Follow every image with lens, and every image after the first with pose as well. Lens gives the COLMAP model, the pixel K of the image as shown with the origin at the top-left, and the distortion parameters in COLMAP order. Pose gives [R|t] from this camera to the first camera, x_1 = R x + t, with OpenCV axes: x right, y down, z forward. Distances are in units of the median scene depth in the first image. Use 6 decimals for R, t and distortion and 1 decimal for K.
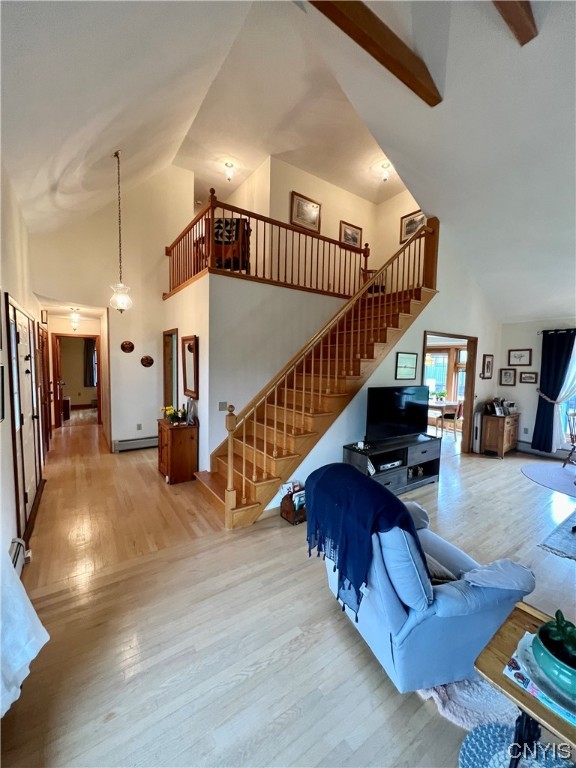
lens RADIAL K [[307.6, 0, 288.0], [0, 307.6, 384.0], [0, 0, 1]] dist [-0.008932, -0.000119]
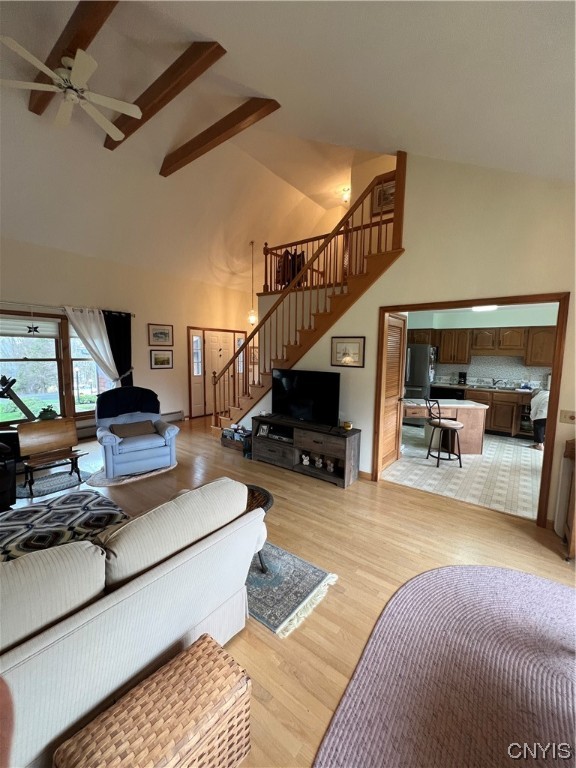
lens RADIAL K [[307.6, 0, 288.0], [0, 307.6, 384.0], [0, 0, 1]] dist [-0.008932, -0.000119]
pose [[0.304551, 0.084056, -0.948780, 1.260684], [-0.072595, 0.995250, 0.064871, -0.011170], [0.949726, 0.049120, 0.309206, 0.593408]]
